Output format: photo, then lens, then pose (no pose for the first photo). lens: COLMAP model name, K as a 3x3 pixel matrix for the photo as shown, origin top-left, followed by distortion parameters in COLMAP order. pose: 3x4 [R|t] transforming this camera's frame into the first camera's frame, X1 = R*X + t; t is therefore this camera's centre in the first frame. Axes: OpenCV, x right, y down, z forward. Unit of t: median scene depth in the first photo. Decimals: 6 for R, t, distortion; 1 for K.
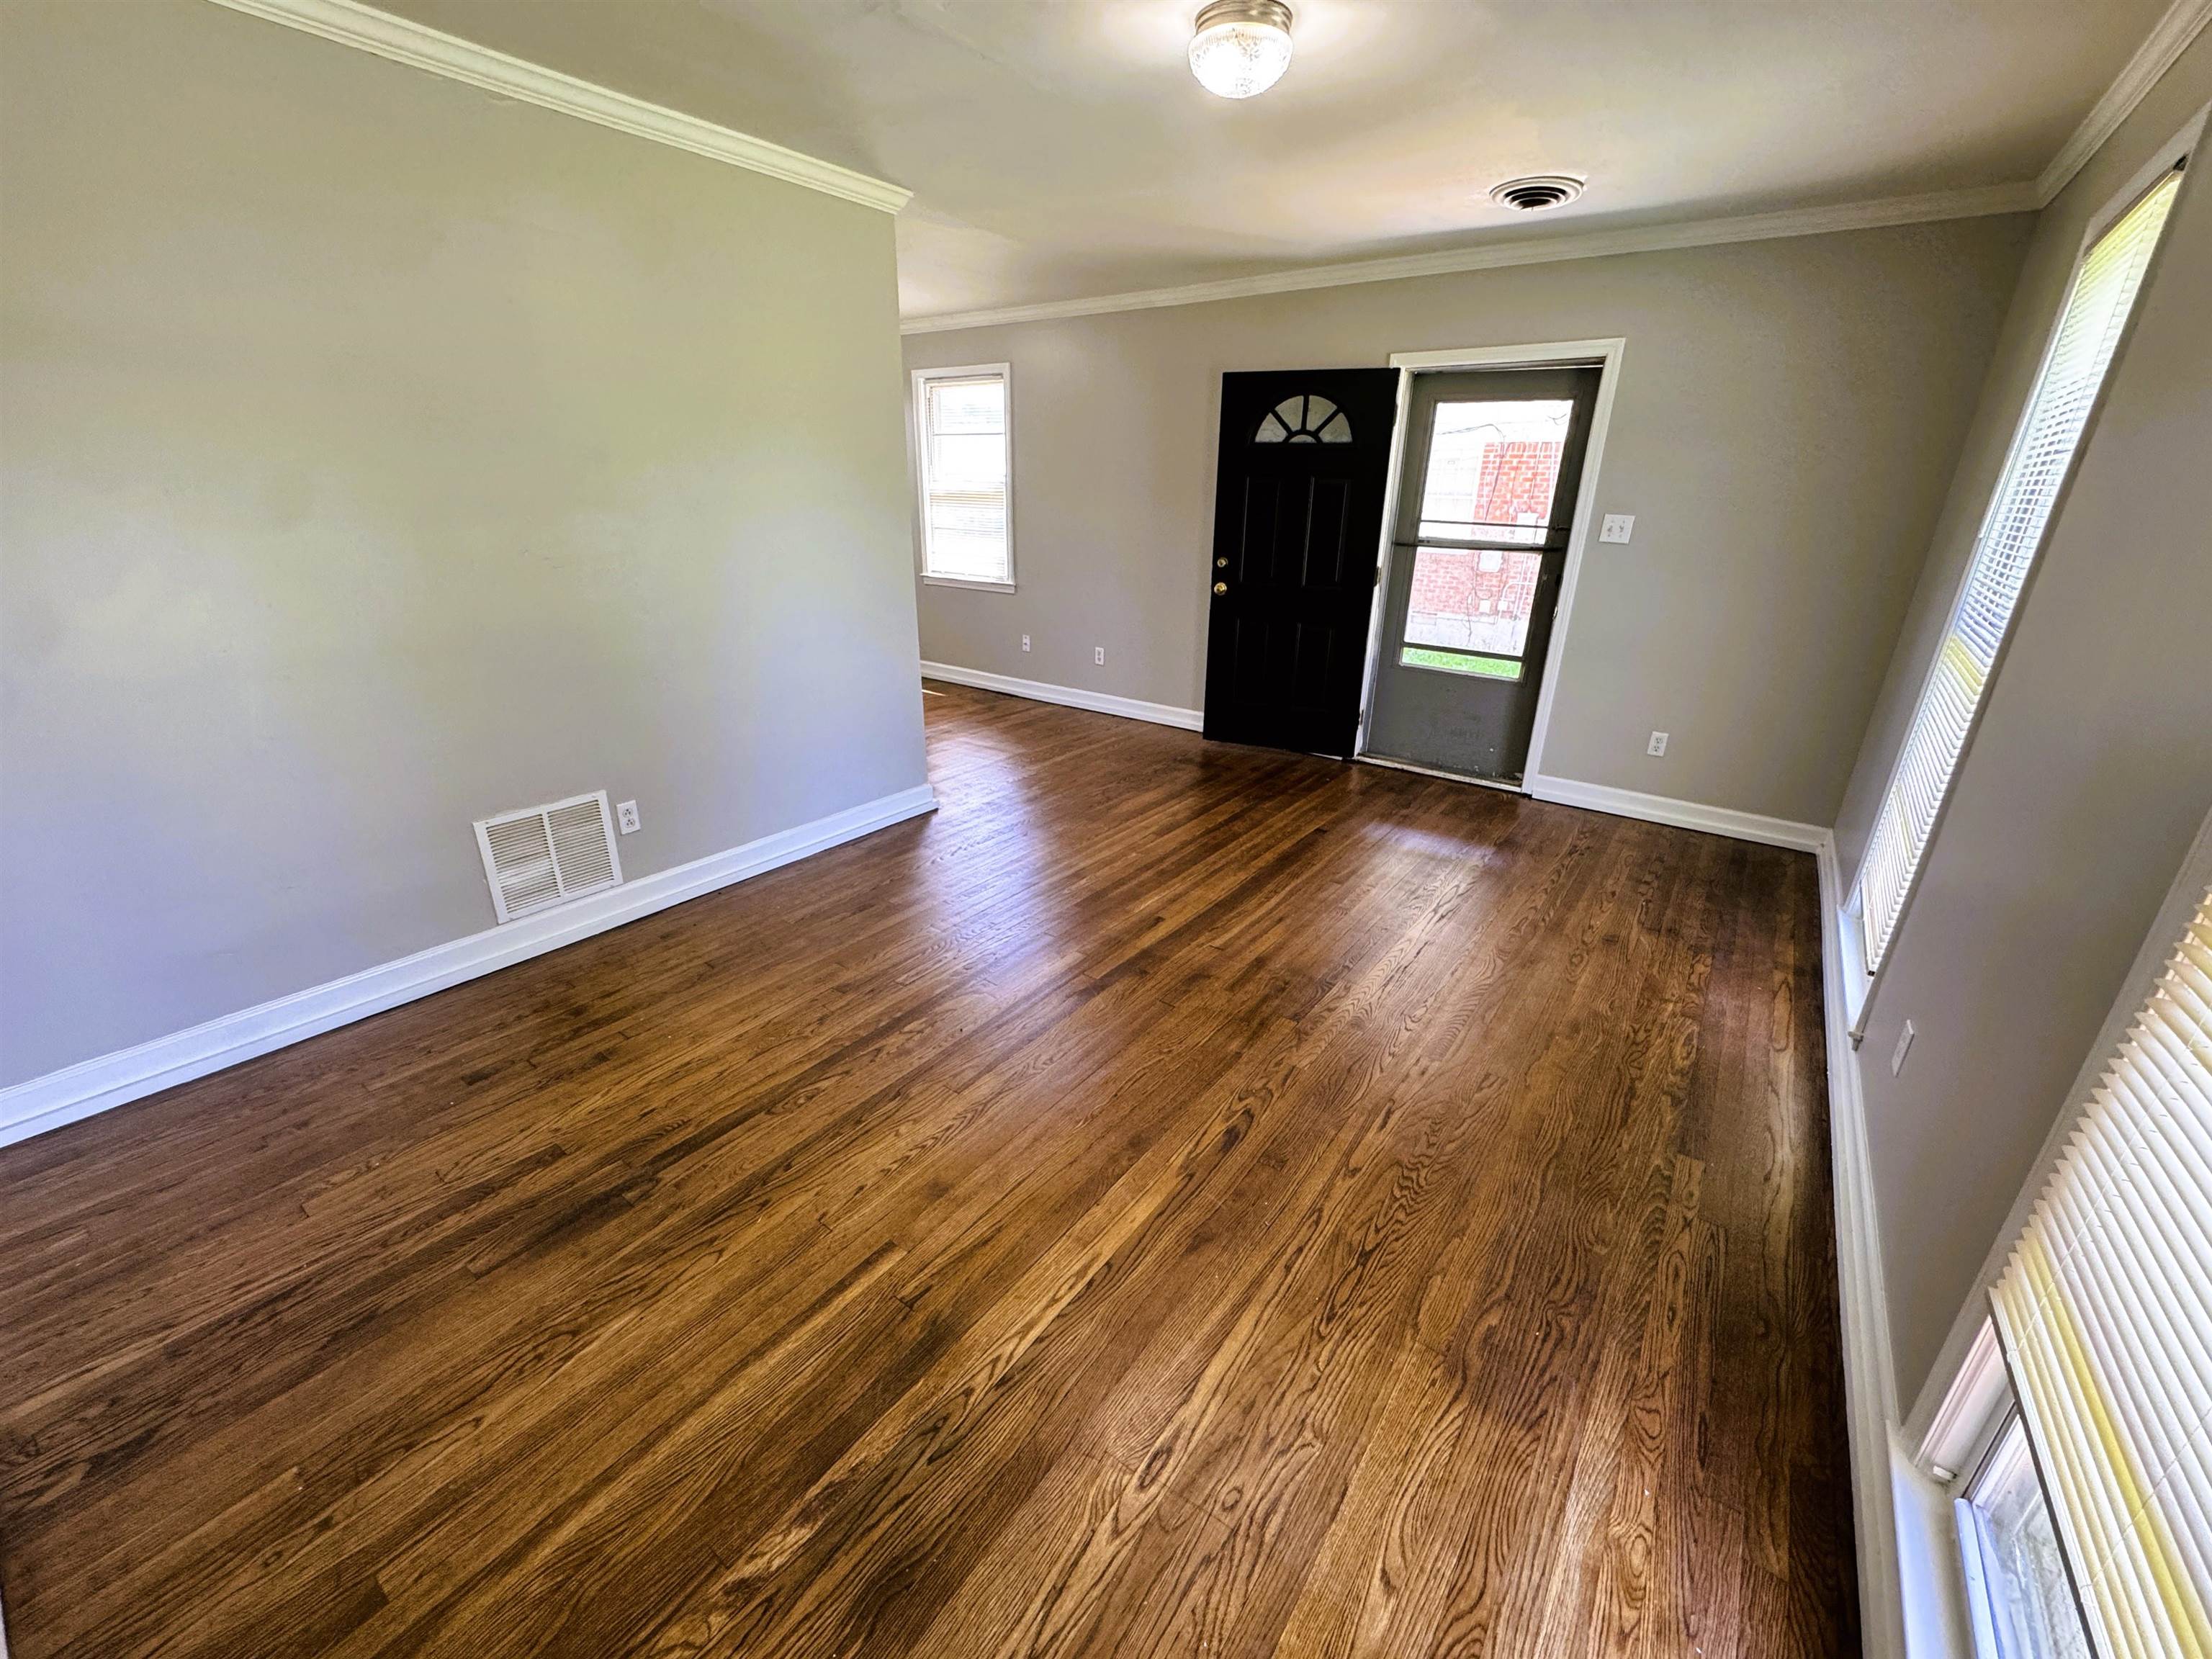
lens RADIAL K [[880.1, 0, 1106.0], [0, 880.1, 829.5], [0, 0, 1]] dist [-0.000579, 0.000000]
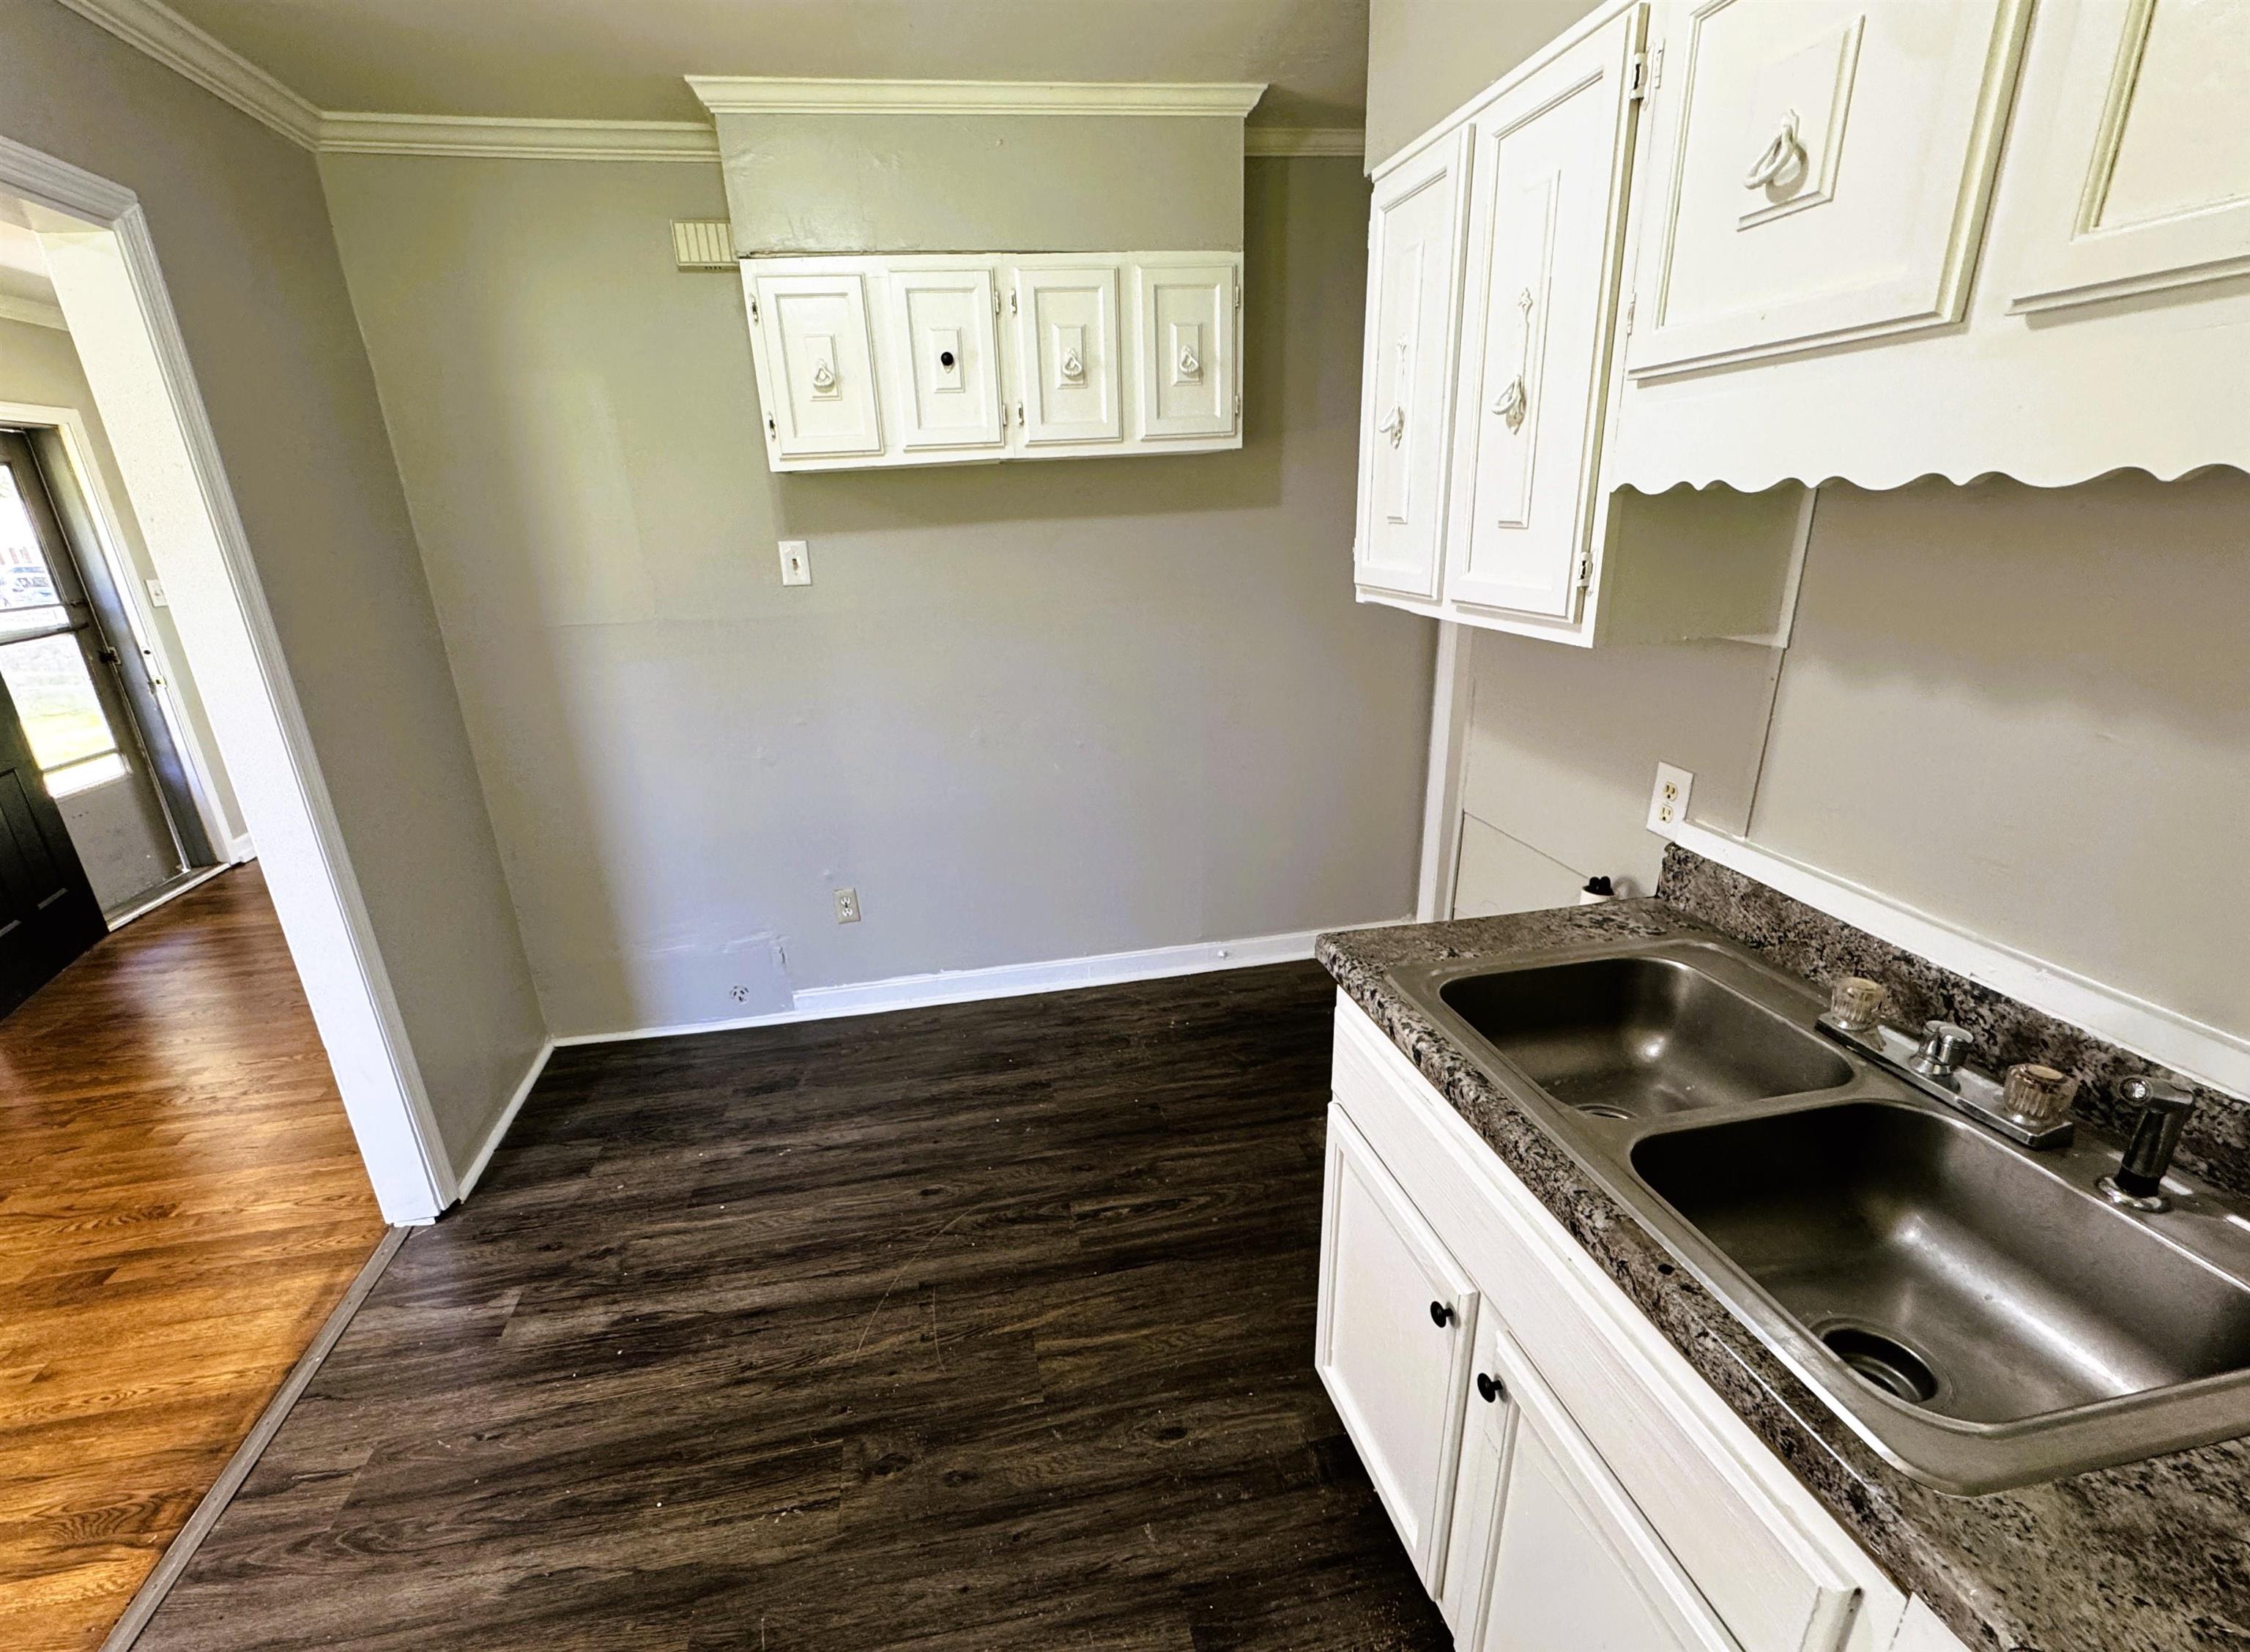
lens RADIAL K [[988.0, 0, 1087.3], [0, 988.0, 861.7], [0, 0, 1]] dist [-0.000718, -0.000026]
pose [[-0.722778, -0.227514, 0.652555, -1.389634], [0.280610, 0.766291, 0.577975, -0.624498], [-0.631545, 0.600862, -0.490016, 1.437676]]
